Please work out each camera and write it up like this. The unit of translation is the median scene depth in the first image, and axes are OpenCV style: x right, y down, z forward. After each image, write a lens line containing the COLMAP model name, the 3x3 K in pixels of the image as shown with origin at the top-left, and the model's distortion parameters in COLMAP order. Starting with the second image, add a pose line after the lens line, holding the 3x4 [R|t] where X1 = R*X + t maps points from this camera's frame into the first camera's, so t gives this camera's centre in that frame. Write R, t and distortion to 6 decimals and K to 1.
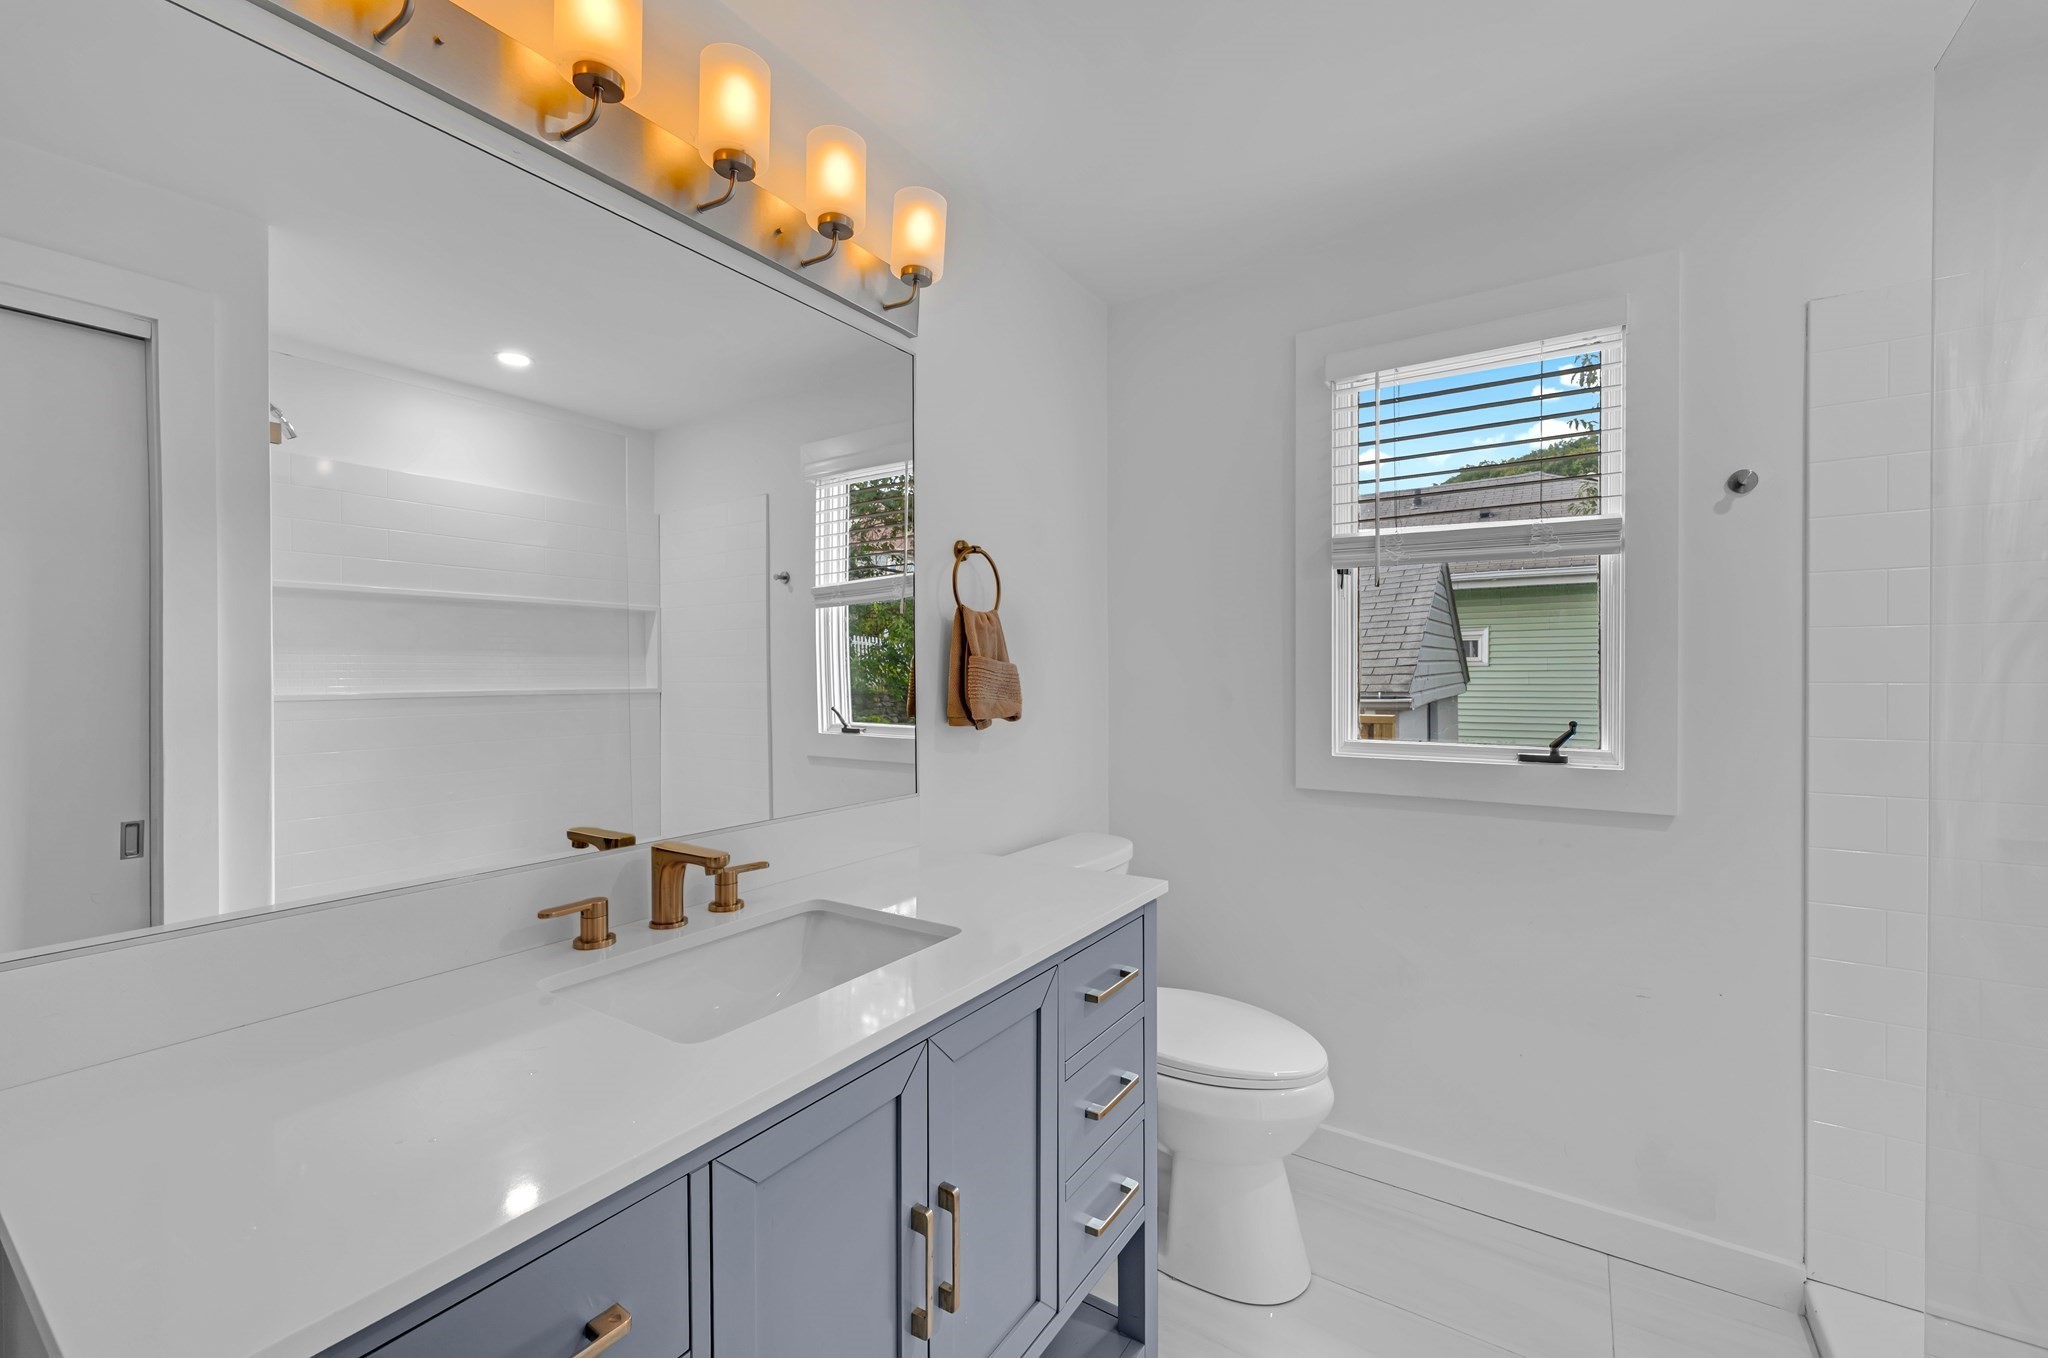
lens RADIAL K [[858.2, 0, 1024.0], [0, 858.2, 679.0], [0, 0, 1]] dist [0.000721, 0.000136]
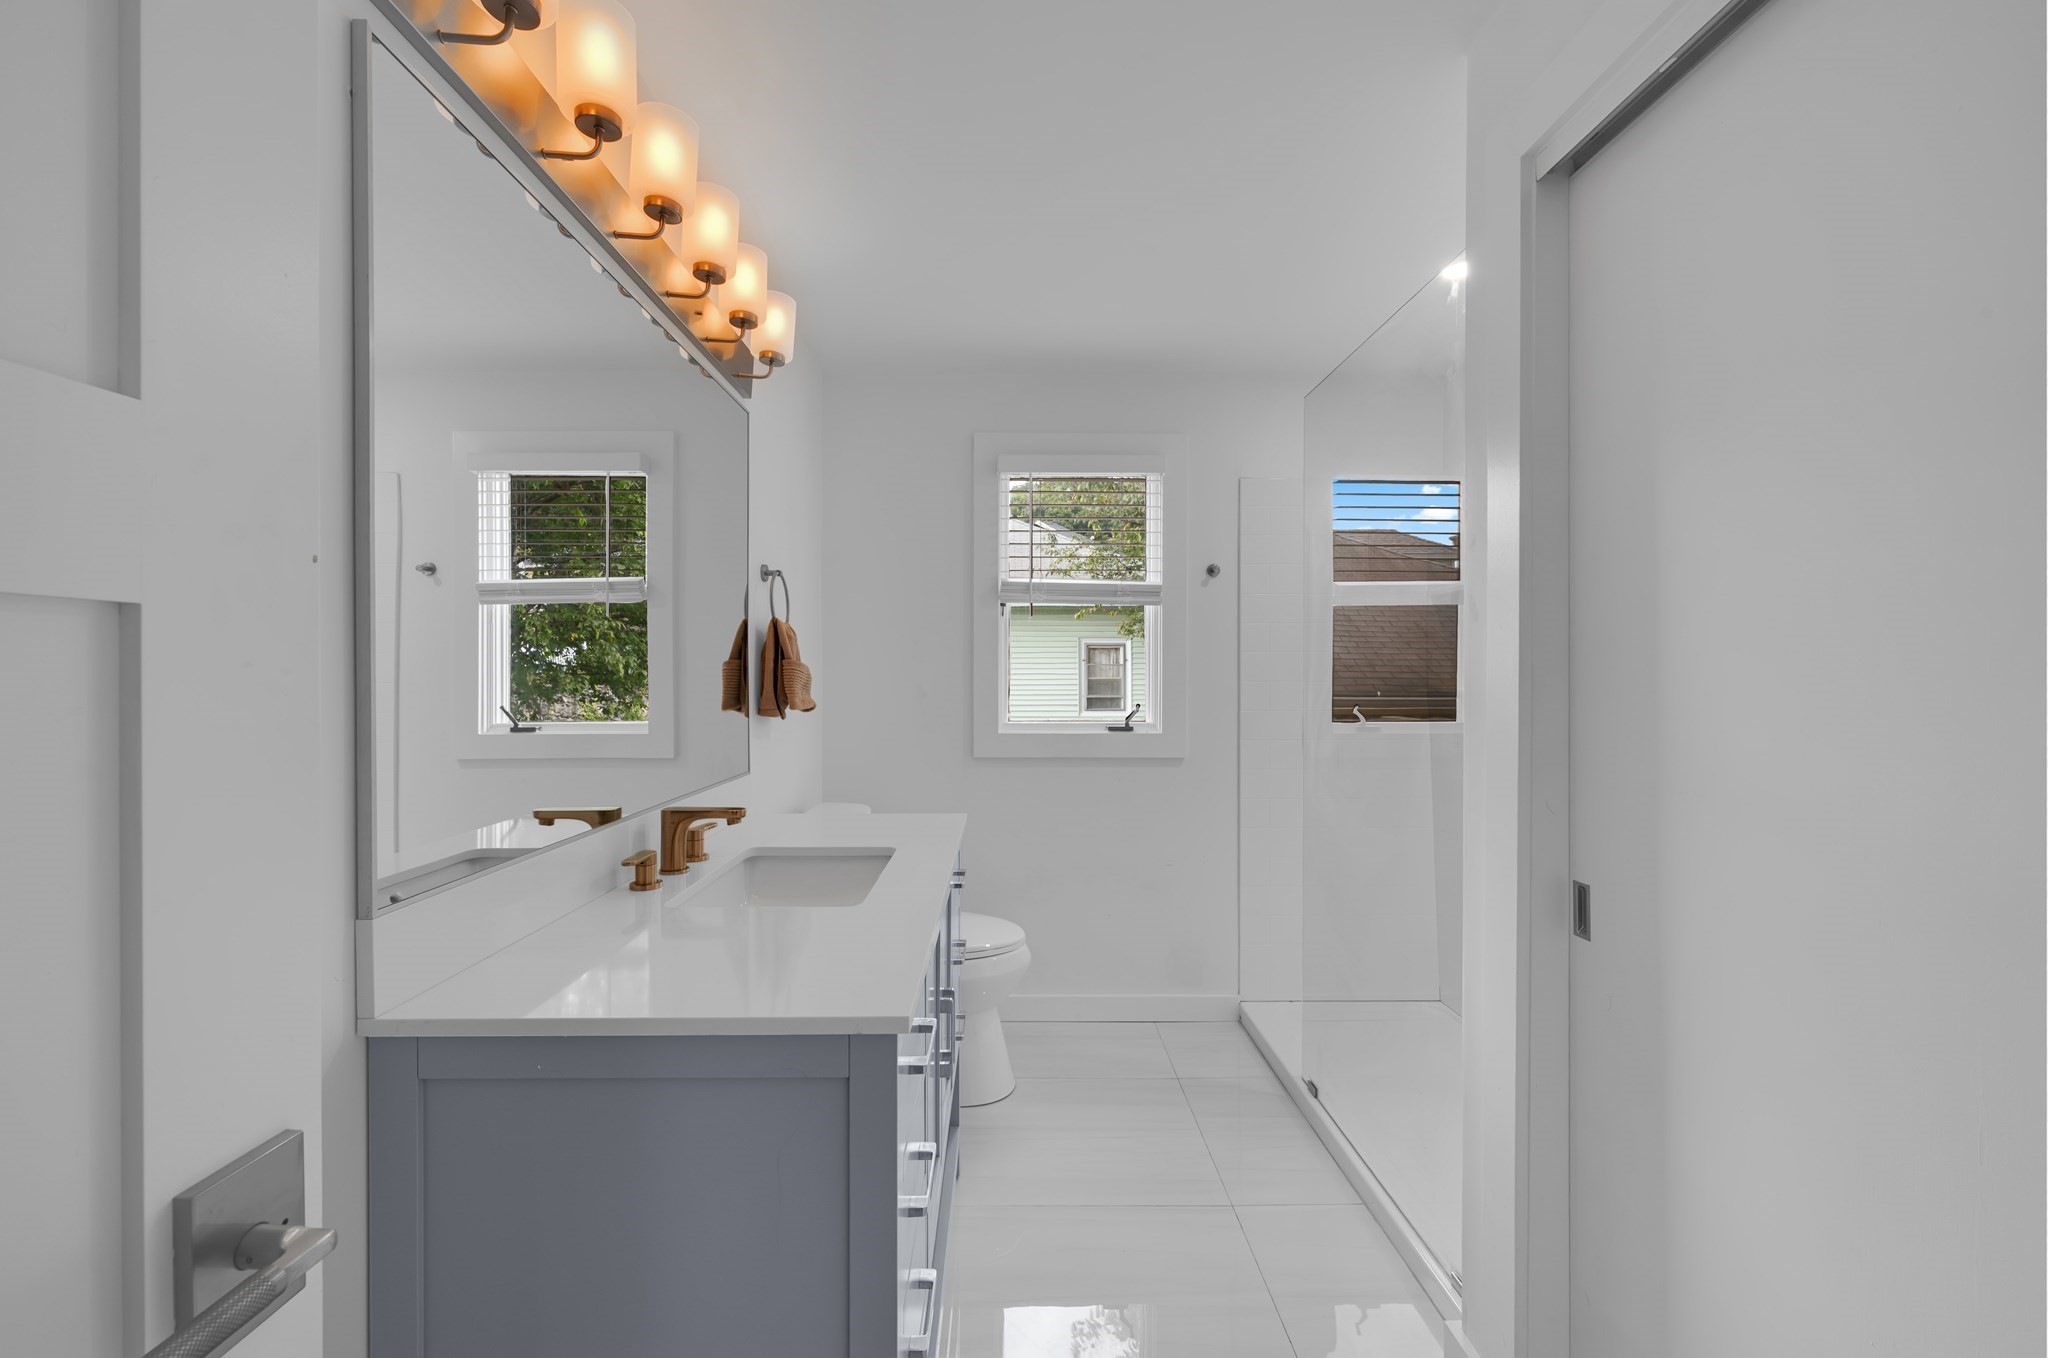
lens RADIAL K [[823.2, 0, 1024.0], [0, 823.2, 679.0], [0, 0, 1]] dist [-0.000238, -0.000096]
pose [[0.819262, 0.004118, 0.573404, -0.441373], [-0.001967, 0.999989, -0.004371, 0.006109], [-0.573416, 0.002453, 0.819261, -0.174486]]
